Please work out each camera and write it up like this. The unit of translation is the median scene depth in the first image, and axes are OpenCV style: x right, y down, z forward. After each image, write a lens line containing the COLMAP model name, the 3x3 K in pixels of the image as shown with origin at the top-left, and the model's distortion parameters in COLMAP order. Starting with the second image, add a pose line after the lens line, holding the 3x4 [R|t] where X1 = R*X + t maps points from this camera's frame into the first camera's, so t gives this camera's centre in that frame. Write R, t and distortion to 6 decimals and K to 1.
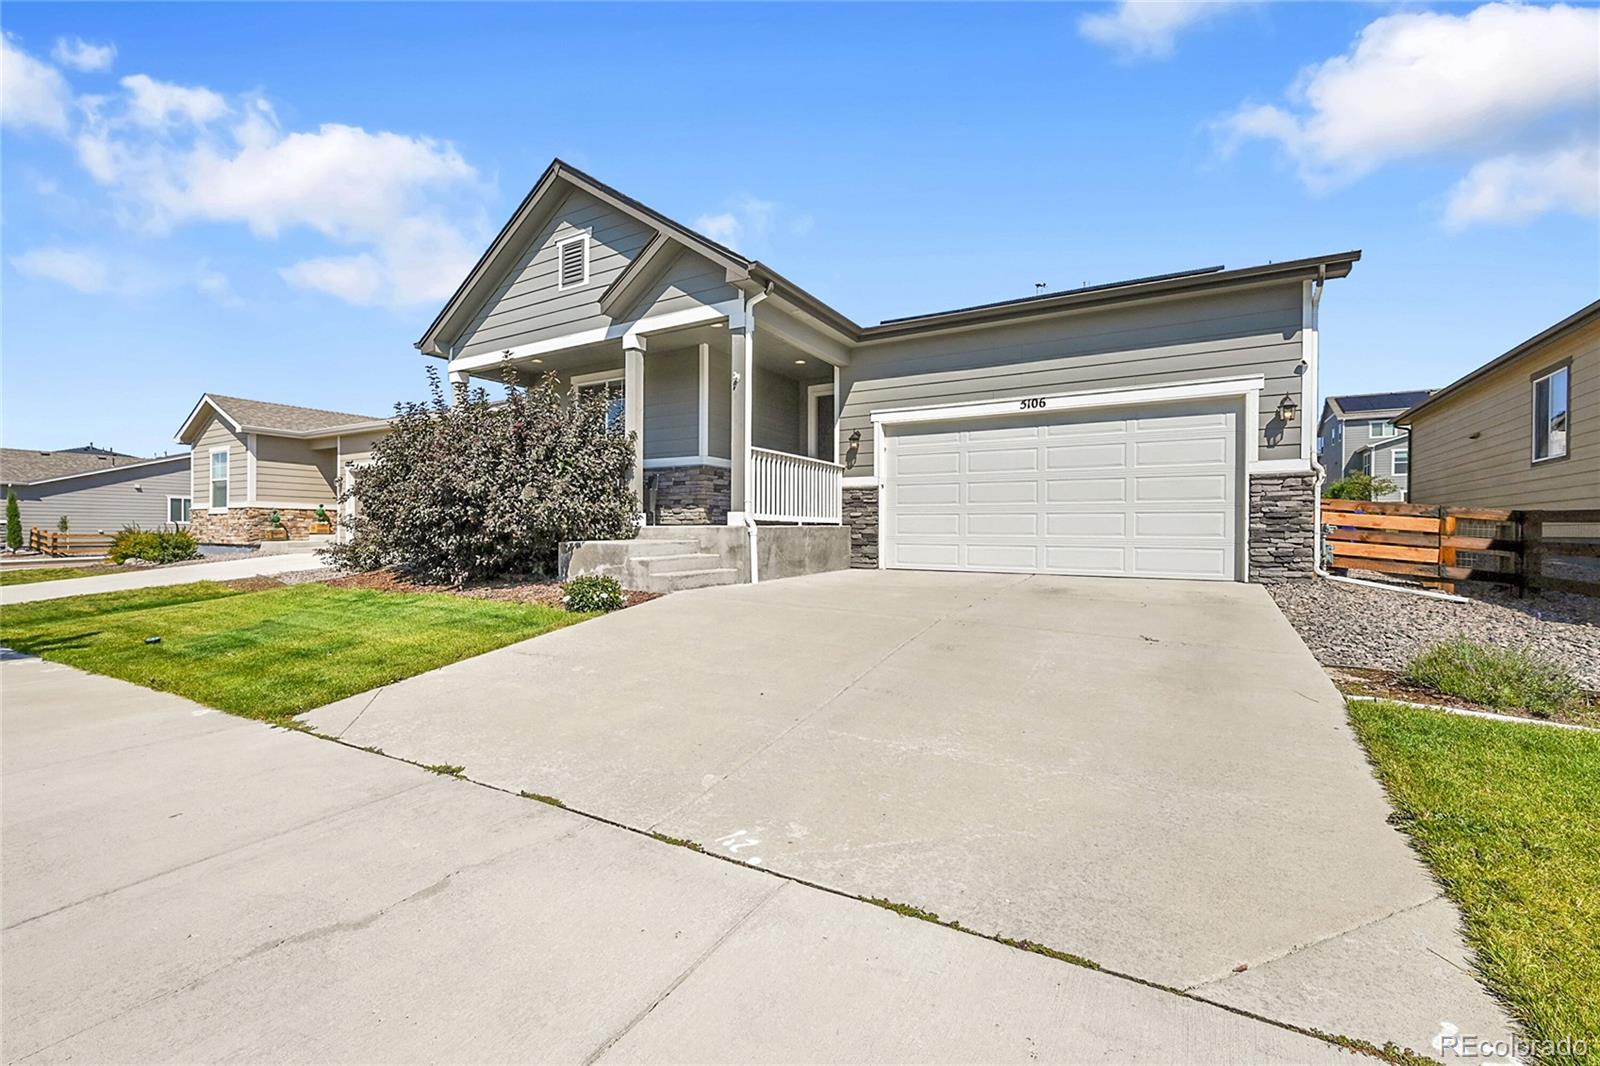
lens RADIAL K [[634.0, 0, 800.0], [0, 634.0, 533.0], [0, 0, 1]] dist [-0.000353, -0.000130]
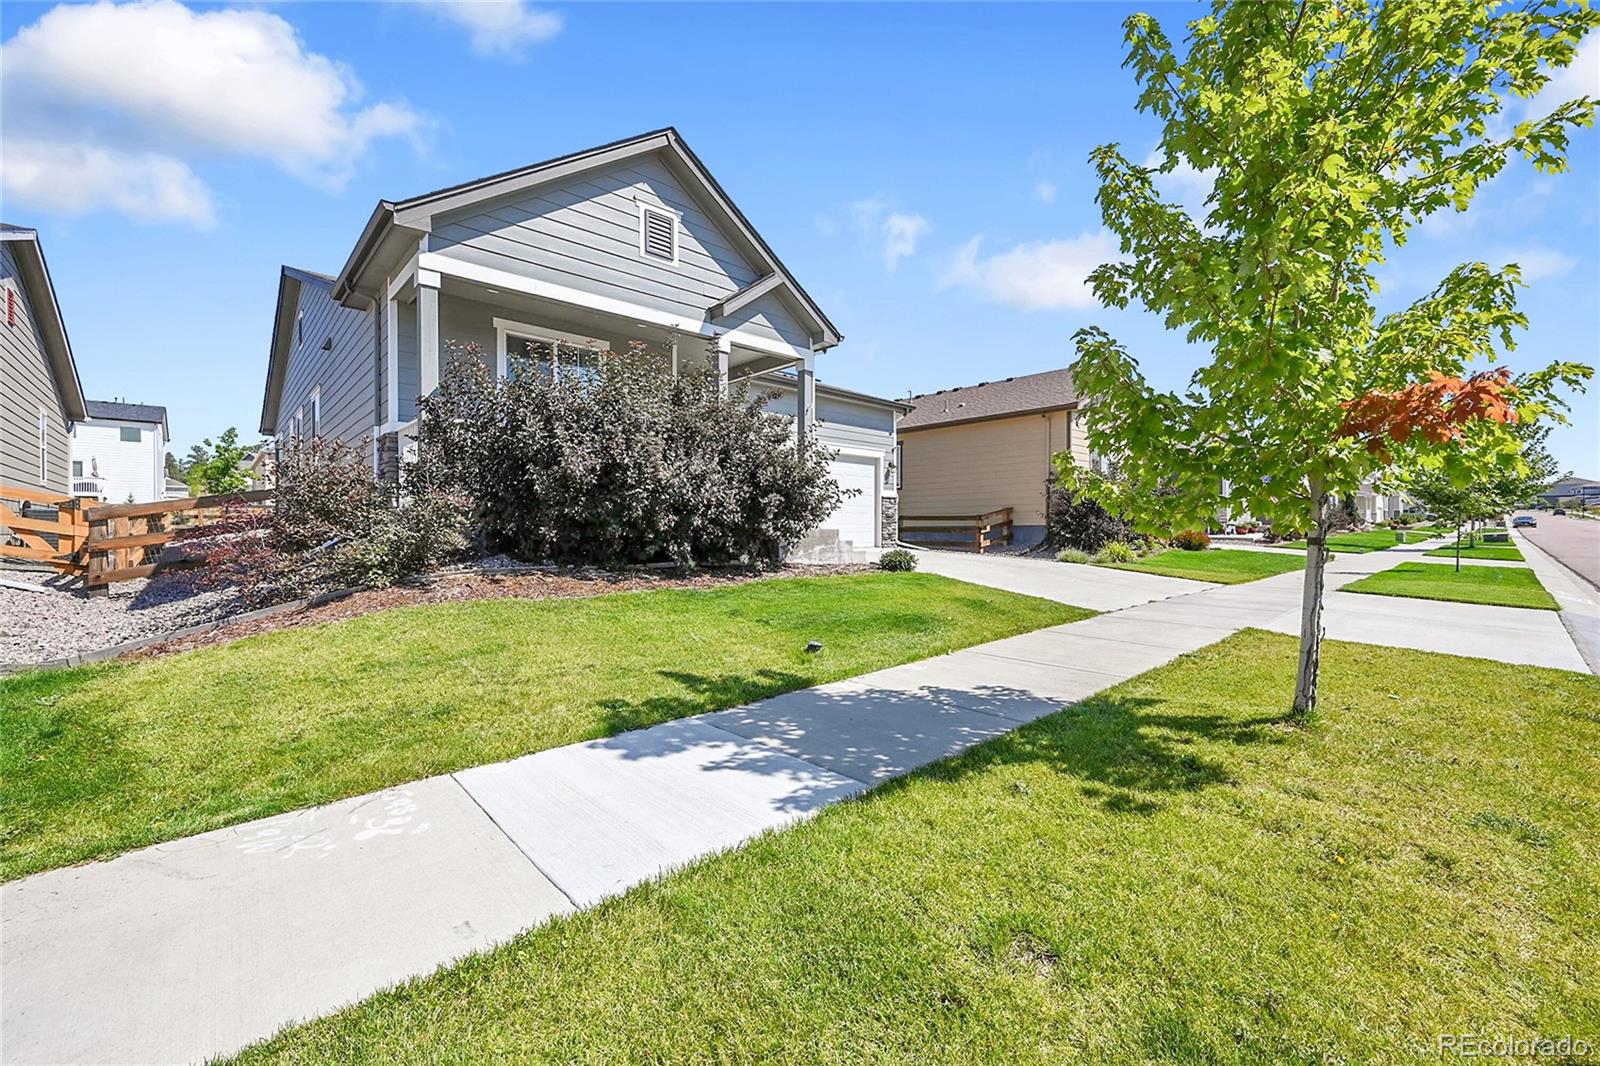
lens RADIAL K [[634.0, 0, 800.0], [0, 634.0, 533.0], [0, 0, 1]] dist [-0.000353, -0.000130]
pose [[0.319453, -0.008207, 0.947566, -1.356782], [0.005357, 0.999962, 0.006855, 0.014958], [-0.947587, 0.002886, 0.319485, 0.568205]]
